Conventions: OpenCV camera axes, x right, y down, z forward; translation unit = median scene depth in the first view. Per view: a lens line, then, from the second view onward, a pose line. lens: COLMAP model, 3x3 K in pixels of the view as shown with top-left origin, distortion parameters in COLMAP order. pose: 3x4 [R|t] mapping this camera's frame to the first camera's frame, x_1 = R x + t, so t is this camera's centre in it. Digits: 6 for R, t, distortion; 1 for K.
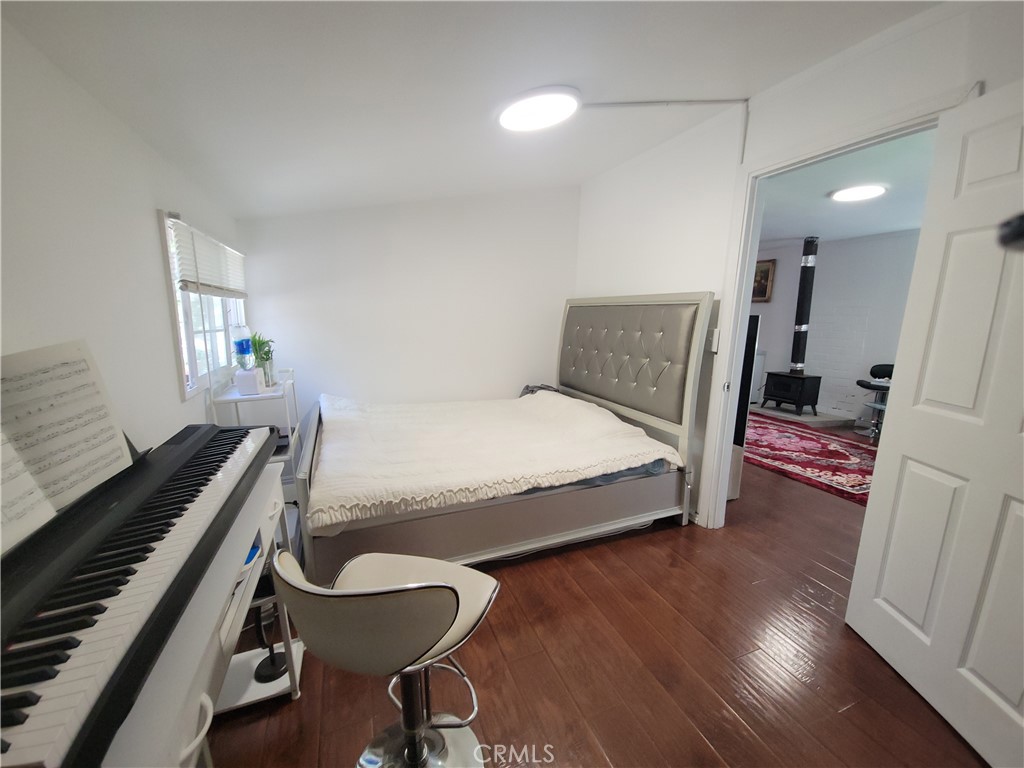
lens RADIAL K [[415.2, 0, 509.6], [0, 415.2, 387.5], [0, 0, 1]] dist [0.007971, -0.003638]
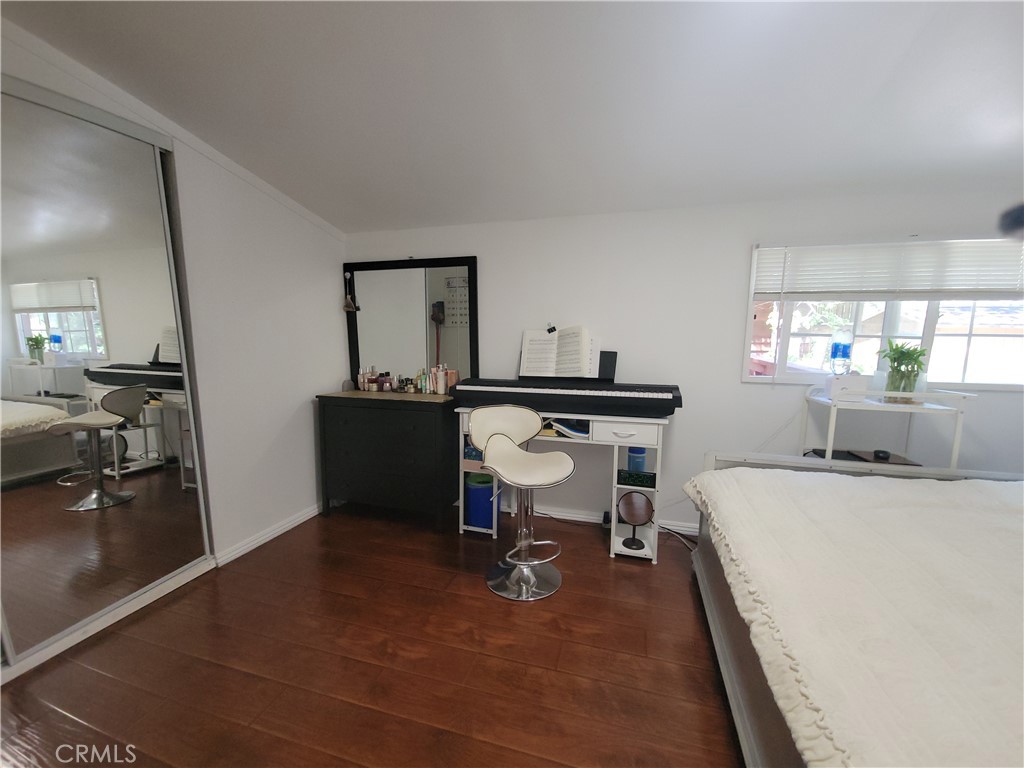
lens RADIAL K [[415.2, 0, 512.3], [0, 415.2, 385.8], [0, 0, 1]] dist [0.007971, -0.003638]
pose [[-0.612834, 0.091485, -0.784898, 0.884409], [-0.157534, 0.959193, 0.234800, -0.184912], [0.774349, 0.267541, -0.573415, 1.411371]]
